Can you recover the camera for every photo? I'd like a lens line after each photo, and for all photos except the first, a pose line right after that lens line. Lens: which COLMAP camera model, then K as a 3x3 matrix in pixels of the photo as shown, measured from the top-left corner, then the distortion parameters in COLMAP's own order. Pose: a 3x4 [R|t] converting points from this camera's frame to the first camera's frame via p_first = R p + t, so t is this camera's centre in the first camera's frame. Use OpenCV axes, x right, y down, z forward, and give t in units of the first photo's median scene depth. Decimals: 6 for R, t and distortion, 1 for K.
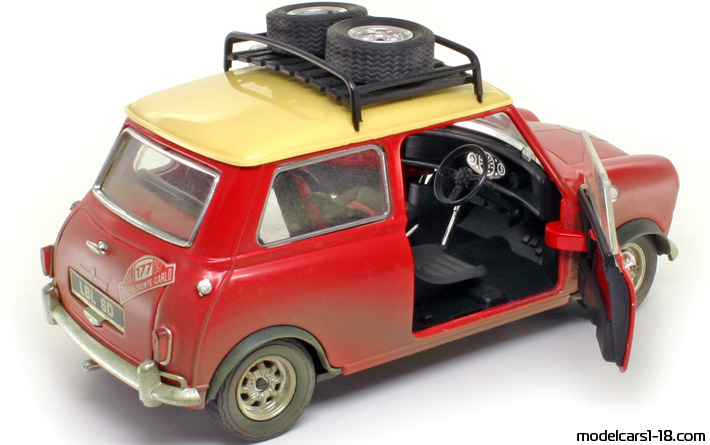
lens RADIAL K [[1398.7, 0, 355.0], [0, 1398.7, 222.5], [0, 0, 1]] dist [-0.005322, 0.058574]
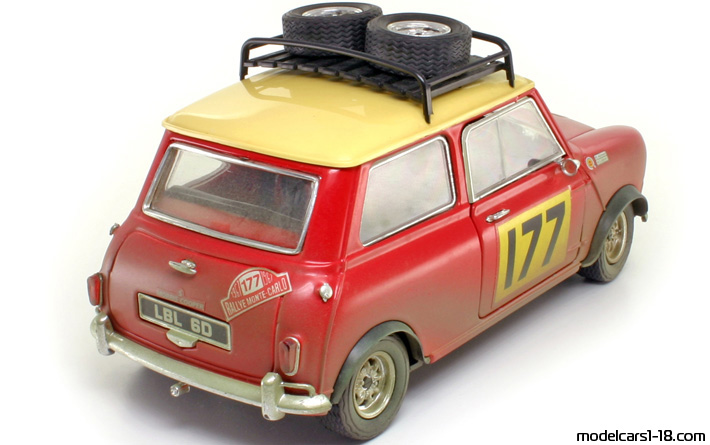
lens RADIAL K [[1398.7, 0, 355.0], [0, 1398.7, 222.5], [0, 0, 1]] dist [-0.005322, 0.058574]
pose [[0.947930, -0.106969, 0.299976, -0.358244], [0.107279, 0.994108, 0.015488, -0.015020], [-0.299865, 0.017500, 0.953821, 0.040210]]
